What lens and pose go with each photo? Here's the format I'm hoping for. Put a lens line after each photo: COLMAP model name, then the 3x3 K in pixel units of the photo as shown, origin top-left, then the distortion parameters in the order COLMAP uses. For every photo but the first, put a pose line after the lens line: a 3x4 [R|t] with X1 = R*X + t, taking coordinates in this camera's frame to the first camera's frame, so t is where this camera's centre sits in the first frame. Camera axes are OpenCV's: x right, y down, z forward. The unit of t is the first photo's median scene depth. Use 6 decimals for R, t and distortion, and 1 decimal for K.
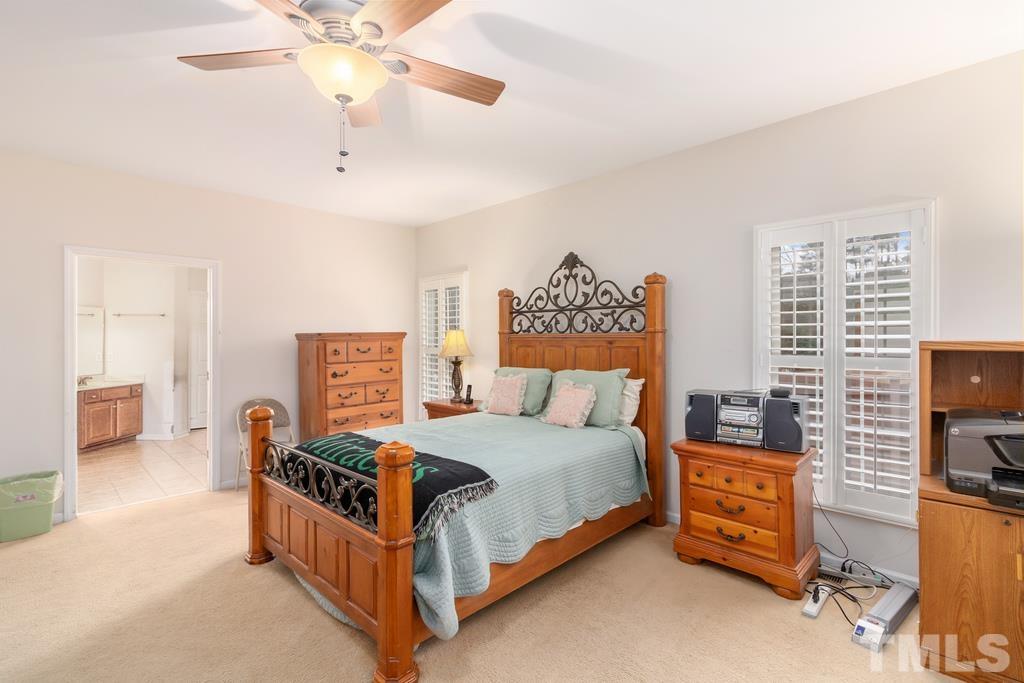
lens RADIAL K [[469.5, 0, 510.9], [0, 469.5, 338.1], [0, 0, 1]] dist [-0.002312, -0.000502]
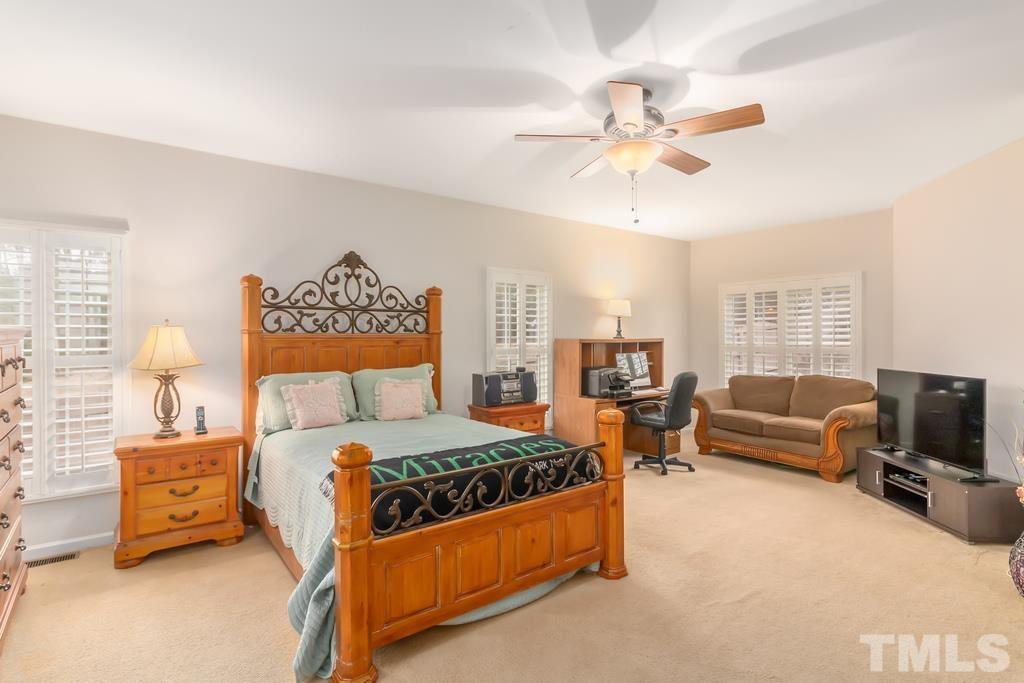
lens RADIAL K [[522.6, 0, 512.8], [0, 522.6, 336.9], [0, 0, 1]] dist [0.002004, -0.000003]
pose [[0.135583, -0.001183, 0.990765, -0.931032], [-0.001001, 0.999999, 0.001331, -0.004974], [-0.990766, -0.001172, 0.135581, 0.524669]]
